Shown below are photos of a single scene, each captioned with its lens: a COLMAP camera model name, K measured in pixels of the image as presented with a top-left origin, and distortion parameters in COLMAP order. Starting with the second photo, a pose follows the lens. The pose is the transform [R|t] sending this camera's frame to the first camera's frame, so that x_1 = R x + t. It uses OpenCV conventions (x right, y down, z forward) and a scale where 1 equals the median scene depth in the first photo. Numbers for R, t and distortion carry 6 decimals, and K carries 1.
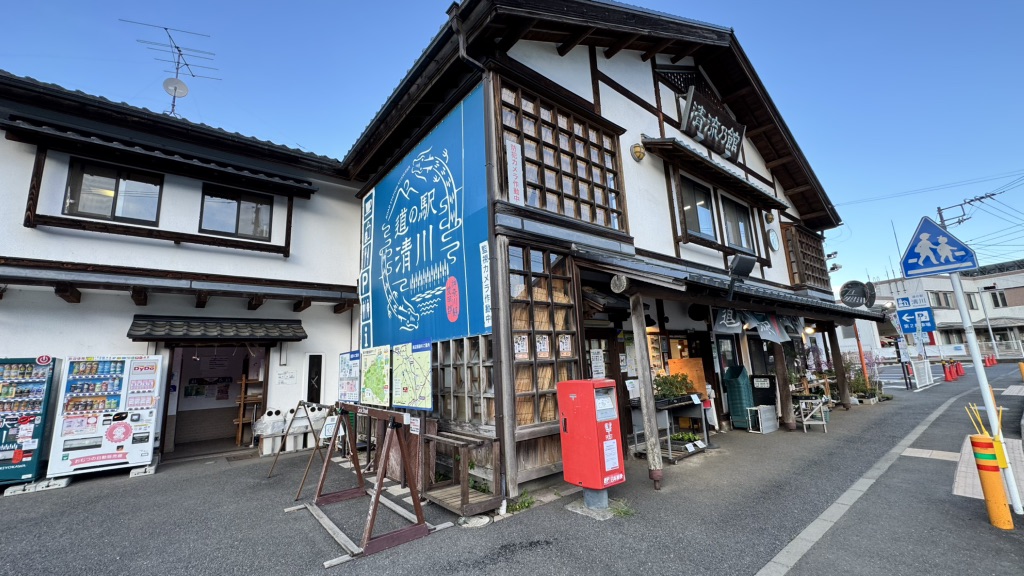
lens RADIAL K [[407.4, 0, 512.0], [0, 407.4, 288.0], [0, 0, 1]] dist [-0.001756, -0.000294]
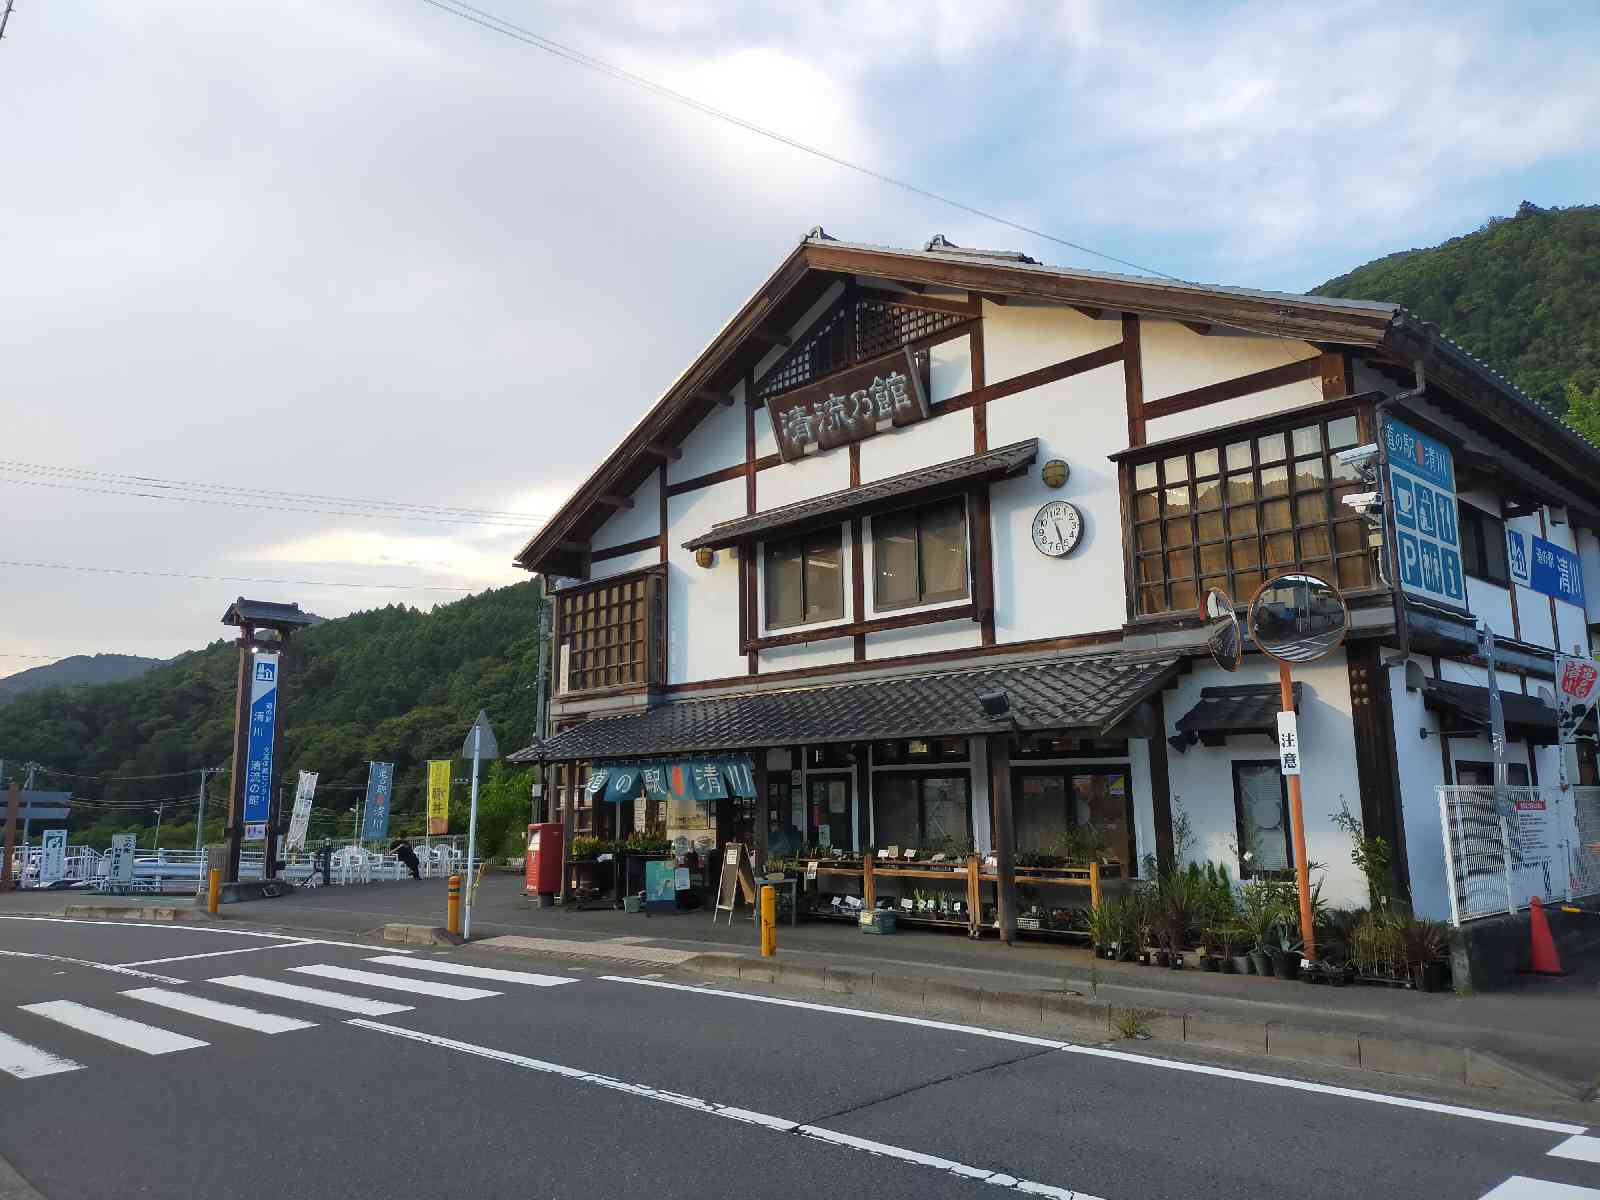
lens RADIAL K [[1178.1, 0, 821.2], [0, 1178.1, 595.8], [0, 0, 1]] dist [0.045561, -0.001896]
pose [[0.107895, -0.123824, -0.986421, 3.256445], [0.199318, 0.974762, -0.100559, 0.036798], [0.973977, -0.185762, 0.129852, 1.103565]]
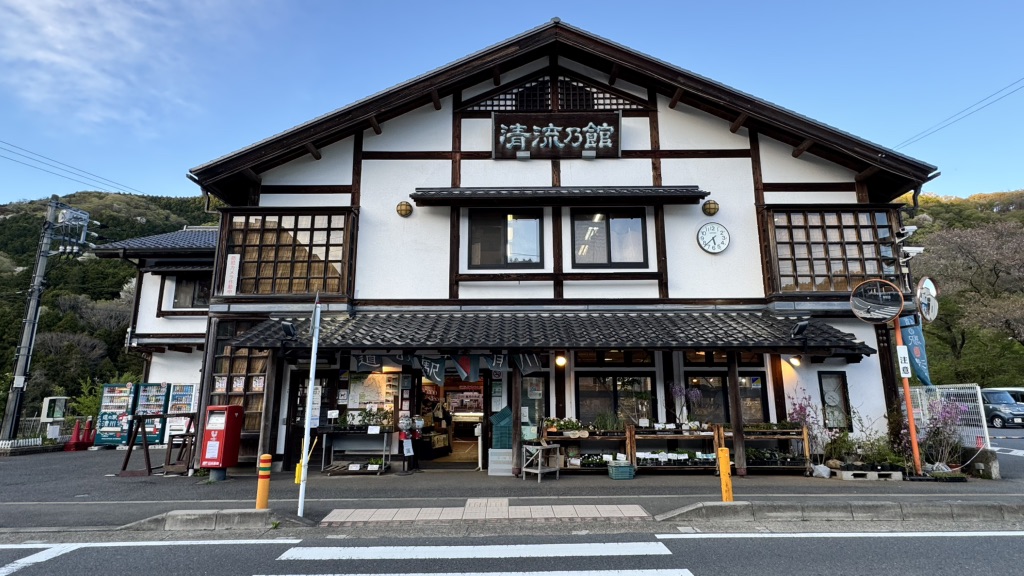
lens RADIAL K [[538.0, 0, 507.1], [0, 538.0, 290.1], [0, 0, 1]] dist [-0.002783, 0.000510]
pose [[0.769711, -0.087541, -0.632362, 1.748763], [0.087455, 0.995674, -0.031387, -0.049855], [0.632374, -0.031144, 0.774037, 0.038775]]
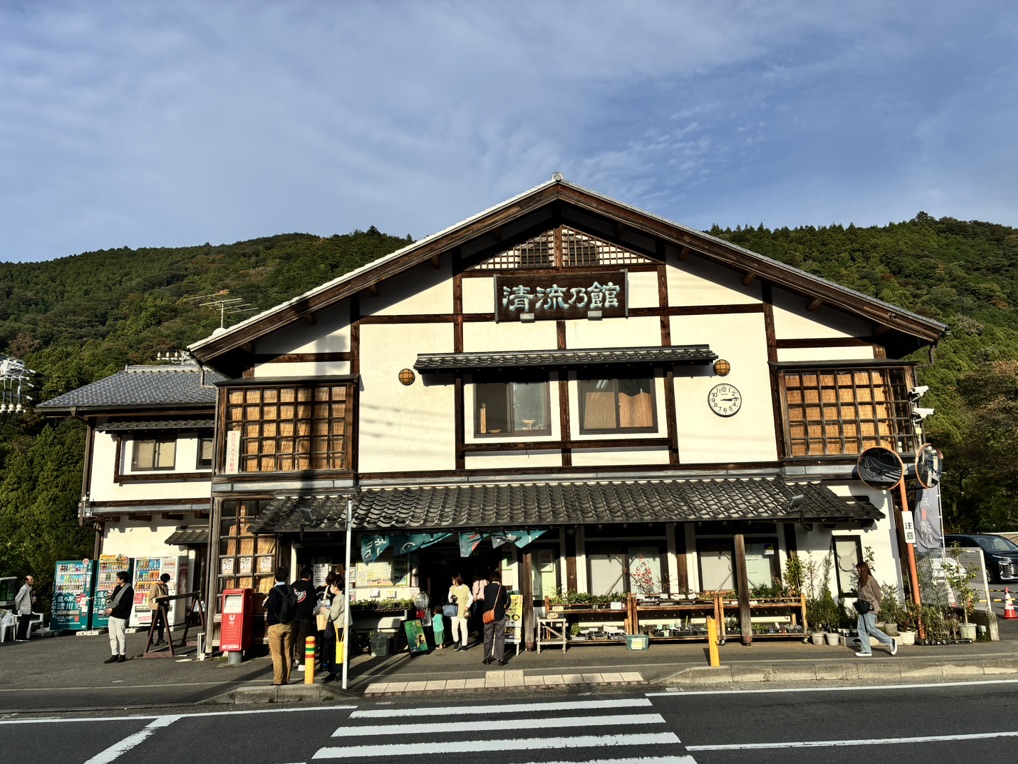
lens RADIAL K [[769.6, 0, 509.0], [0, 769.6, 382.0], [0, 0, 1]] dist [0.065636, -0.089925]
pose [[0.770516, -0.110672, -0.627739, 2.194871], [0.113594, 0.992889, -0.035617, -0.261142], [0.627217, -0.043864, 0.777608, -0.512896]]
